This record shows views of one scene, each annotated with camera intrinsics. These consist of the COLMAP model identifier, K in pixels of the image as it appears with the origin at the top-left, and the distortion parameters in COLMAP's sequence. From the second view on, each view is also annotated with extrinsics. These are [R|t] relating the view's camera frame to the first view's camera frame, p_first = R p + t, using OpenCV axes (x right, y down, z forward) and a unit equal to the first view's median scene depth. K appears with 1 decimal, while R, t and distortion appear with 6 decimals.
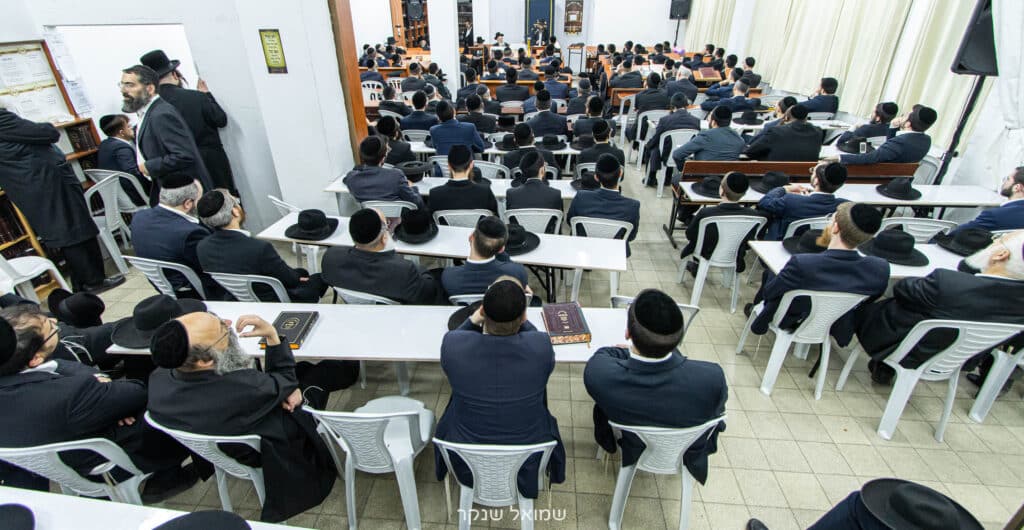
lens RADIAL K [[484.0, 0, 512.0], [0, 484.0, 265.0], [0, 0, 1]] dist [0.000688, -0.000241]
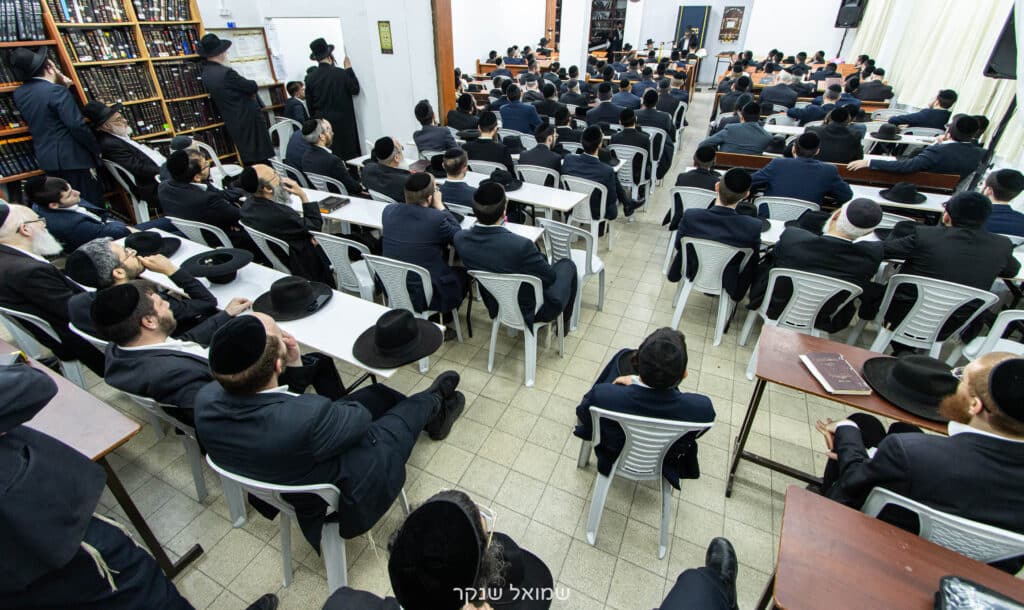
lens RADIAL K [[484.7, 0, 512.0], [0, 484.7, 305.0], [0, 0, 1]] dist [0.011449, -0.012569]
pose [[0.929198, 0.193221, -0.315051, 0.419342], [-0.179020, 0.981081, 0.073704, 0.143228], [0.323332, -0.012085, 0.946208, -0.213025]]
